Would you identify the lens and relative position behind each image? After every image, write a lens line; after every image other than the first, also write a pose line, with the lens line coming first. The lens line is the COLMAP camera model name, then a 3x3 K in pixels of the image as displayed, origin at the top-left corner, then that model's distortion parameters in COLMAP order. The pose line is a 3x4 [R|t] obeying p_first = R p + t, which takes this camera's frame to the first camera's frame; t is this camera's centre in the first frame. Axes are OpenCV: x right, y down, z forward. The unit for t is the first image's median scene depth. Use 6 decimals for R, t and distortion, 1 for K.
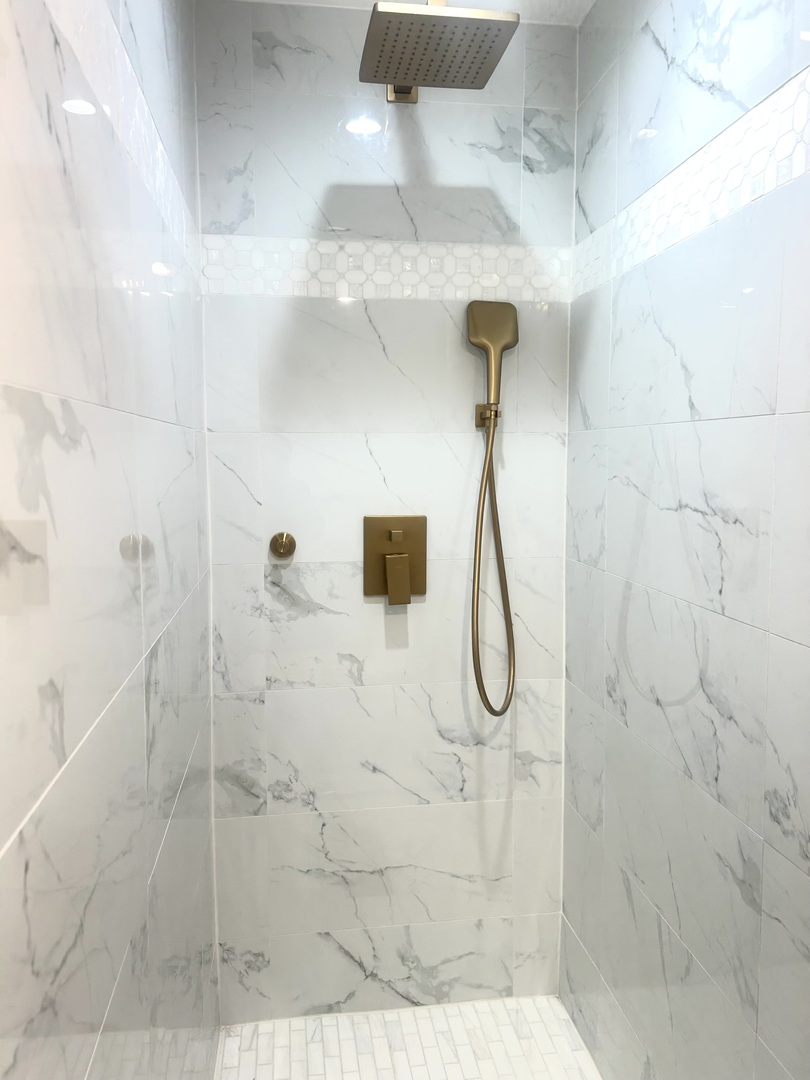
lens RADIAL K [[809.6, 0, 402.8], [0, 809.6, 544.9], [0, 0, 1]] dist [0.055505, -0.068853]
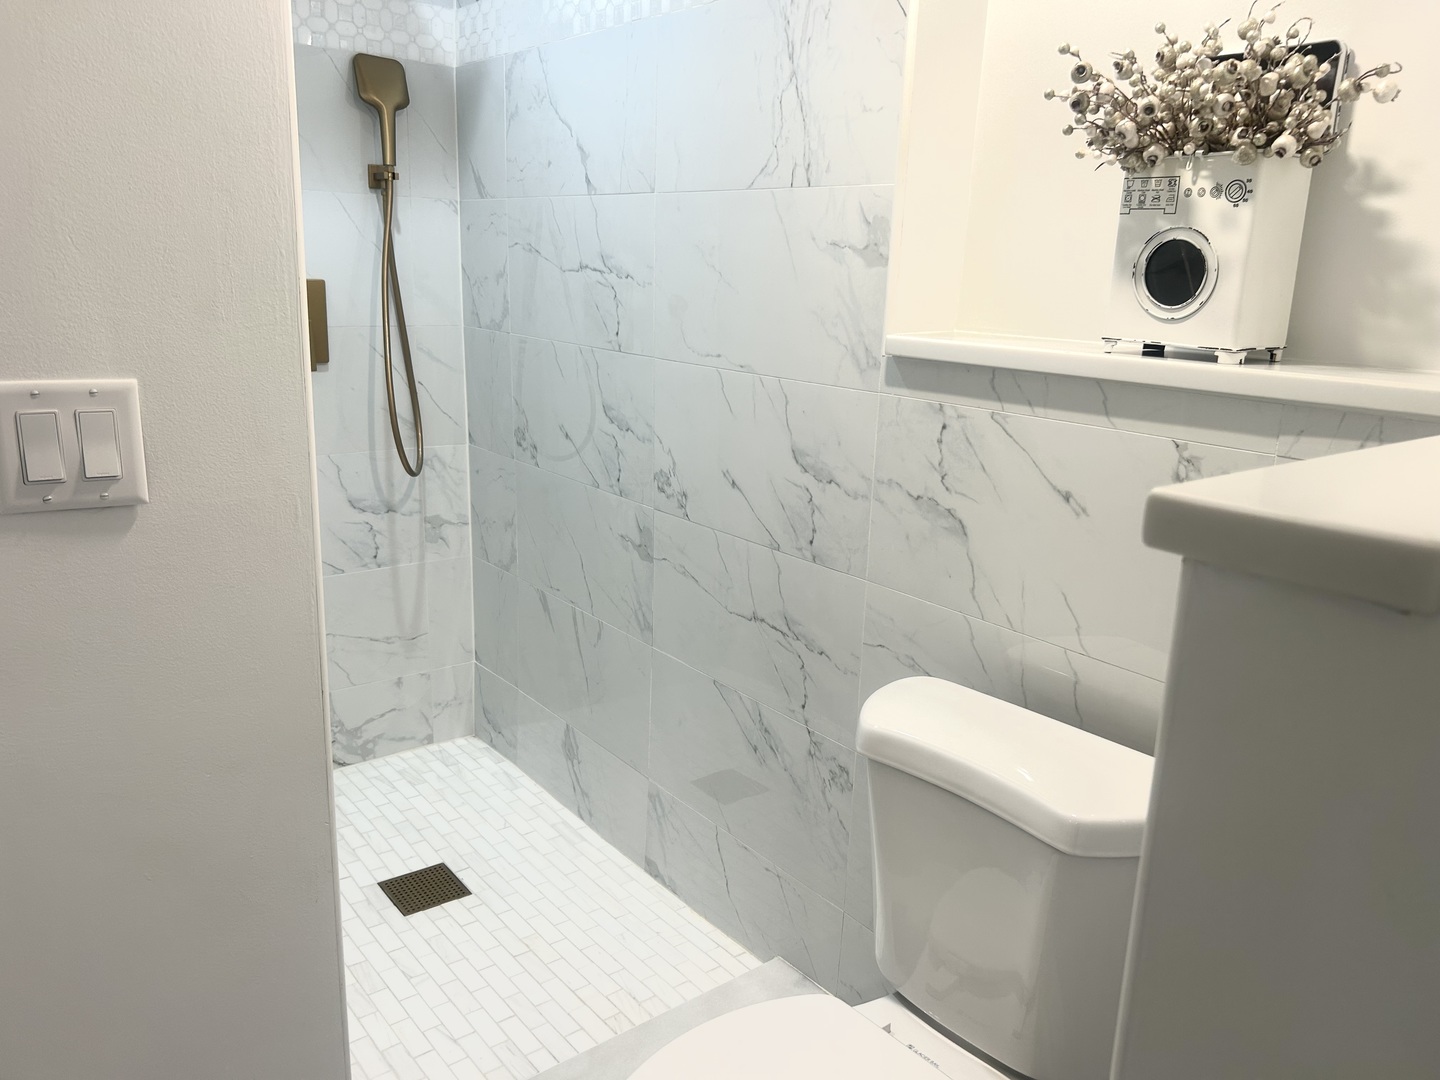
lens RADIAL K [[1079.5, 0, 712.7], [0, 1079.5, 540.2], [0, 0, 1]] dist [0.055505, -0.068853]
pose [[0.867349, -0.094516, 0.488643, -0.229213], [0.018758, 0.987313, 0.157677, 0.074353], [-0.497346, -0.127595, 0.858118, -0.388406]]
